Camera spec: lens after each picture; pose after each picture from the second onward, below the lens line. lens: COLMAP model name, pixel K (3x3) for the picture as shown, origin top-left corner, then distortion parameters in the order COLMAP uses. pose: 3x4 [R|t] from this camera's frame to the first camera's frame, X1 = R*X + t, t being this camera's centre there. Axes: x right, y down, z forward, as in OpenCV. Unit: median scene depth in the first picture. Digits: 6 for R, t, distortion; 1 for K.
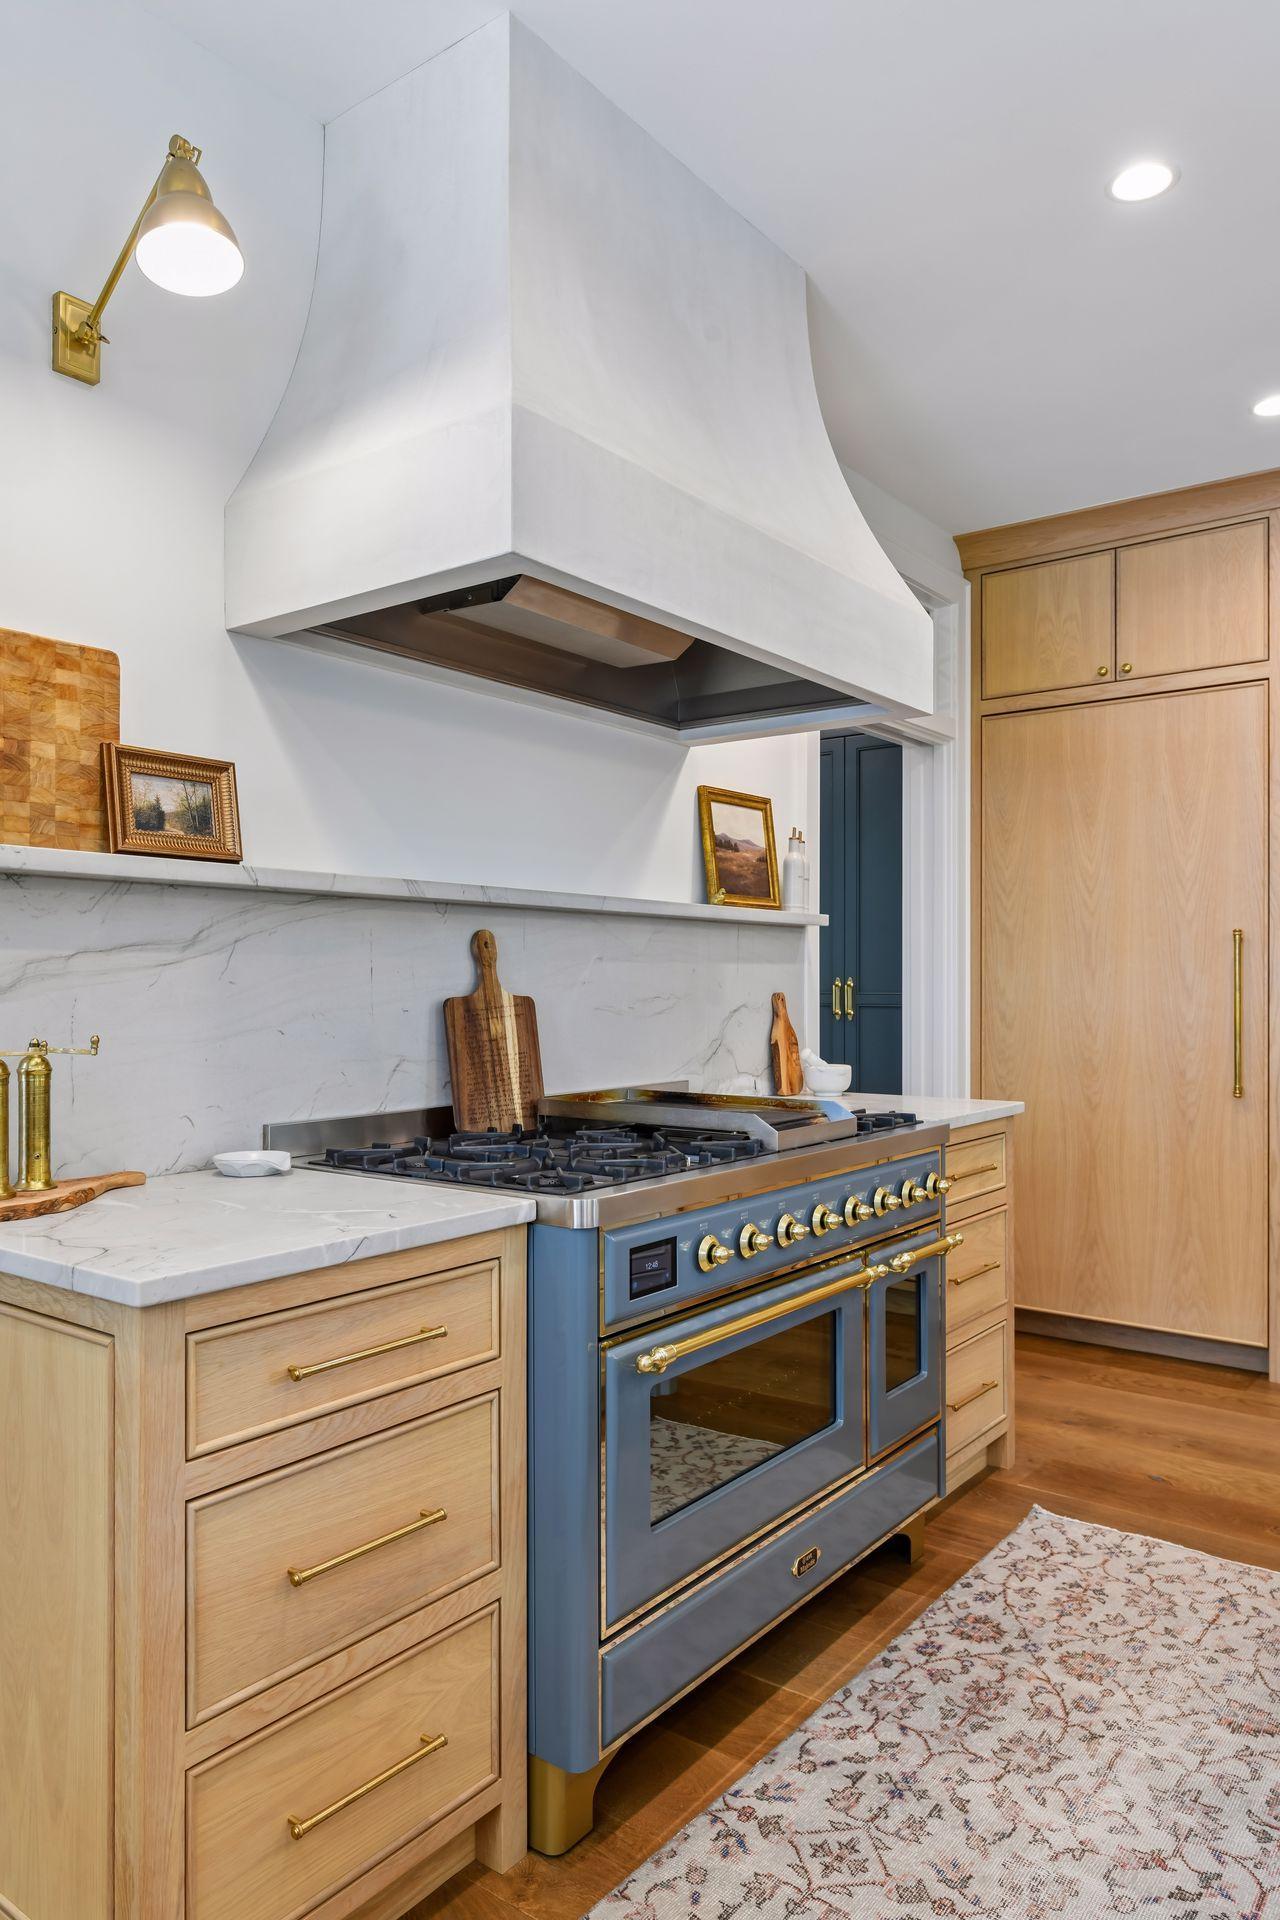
lens RADIAL K [[1263.4, 0, 647.8], [0, 1263.4, 979.6], [0, 0, 1]] dist [-0.003266, -0.001300]
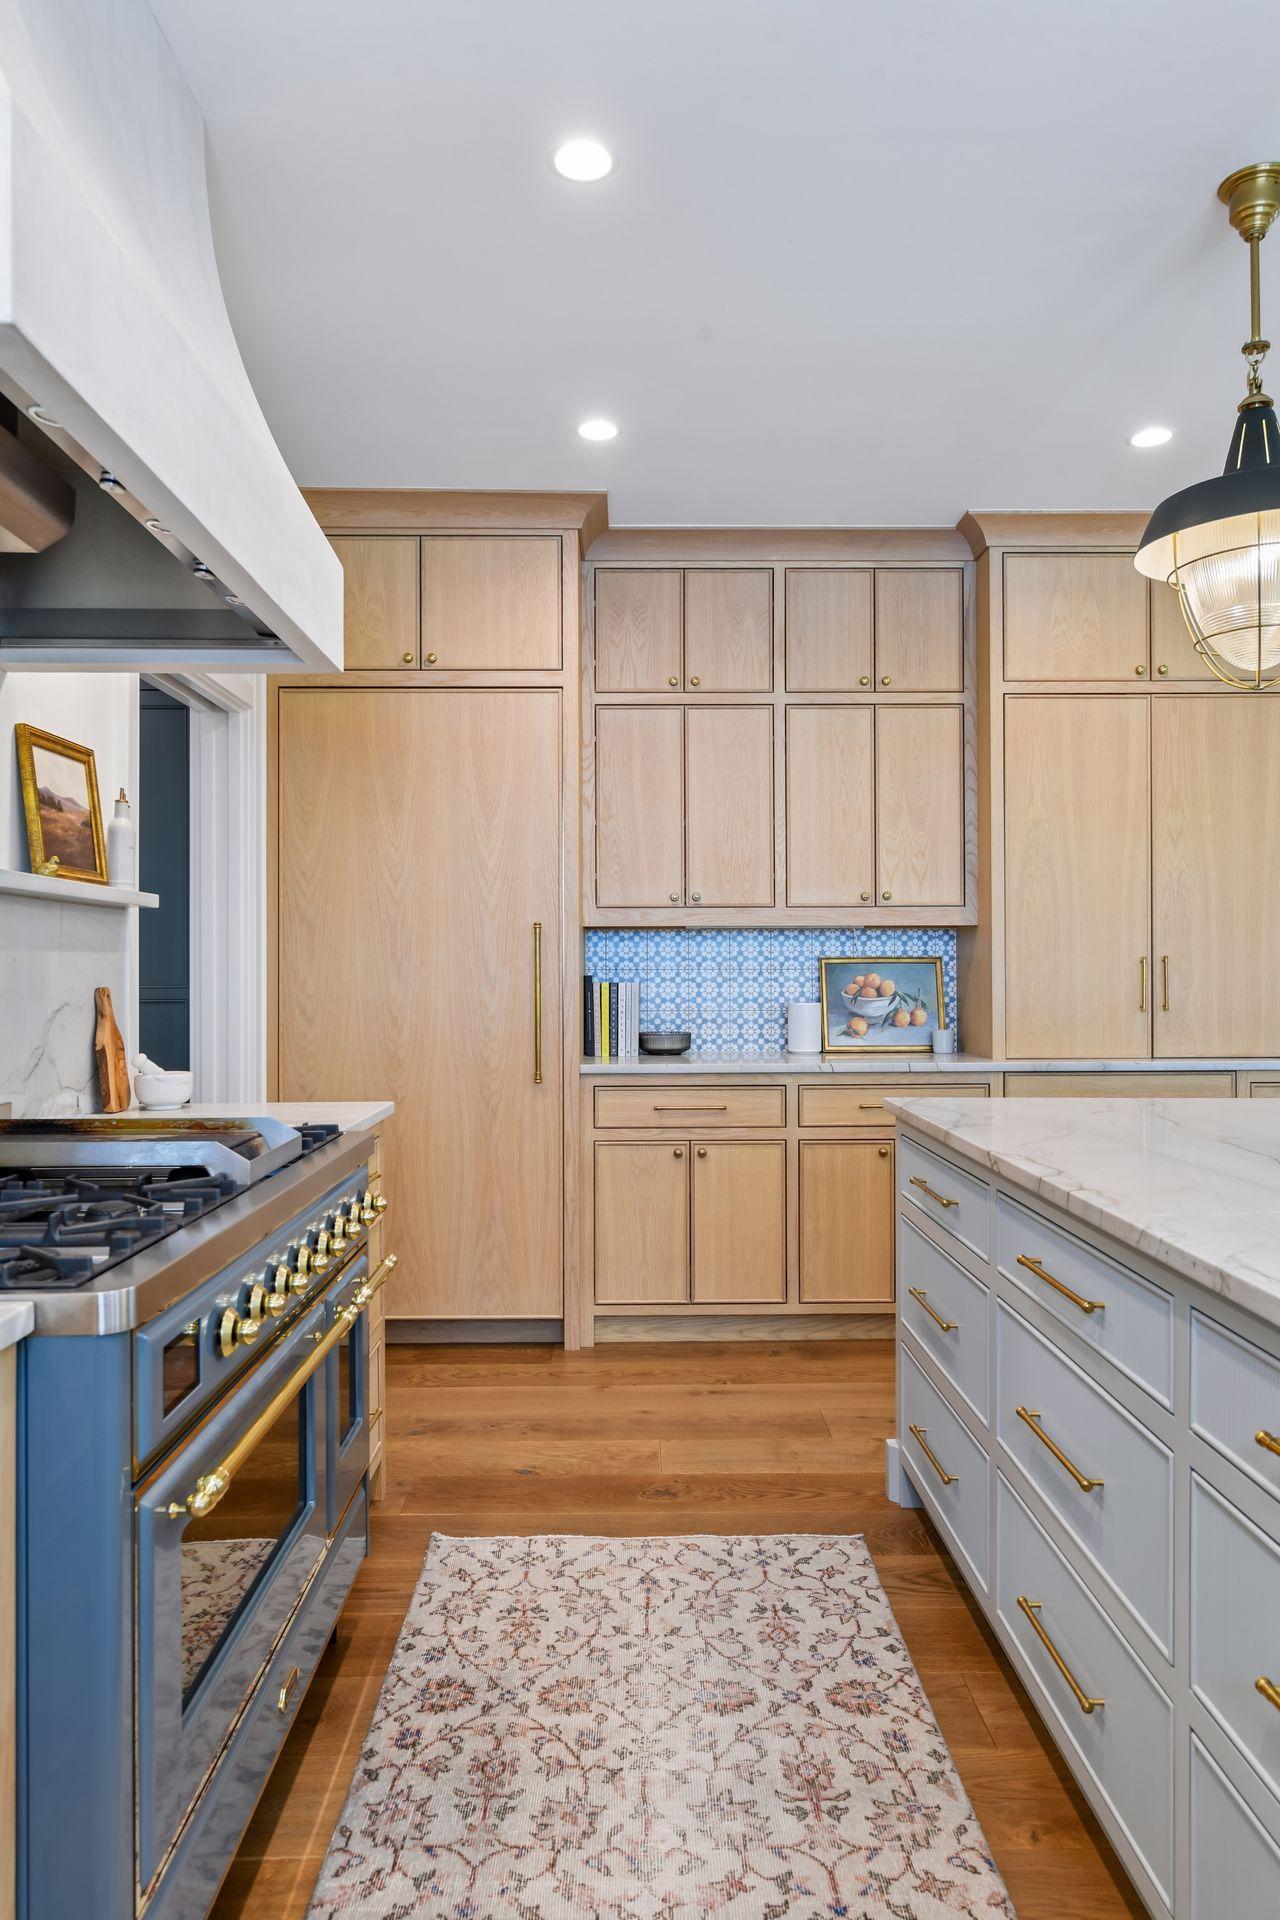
lens RADIAL K [[1264.8, 0, 640.0], [0, 1264.8, 960.0], [0, 0, 1]] dist [0.000284, -0.002067]
pose [[0.792064, 0.002806, 0.610431, -0.165959], [0.002956, 0.999960, -0.008433, 0.000651], [-0.610431, 0.008484, 0.792024, 0.185821]]
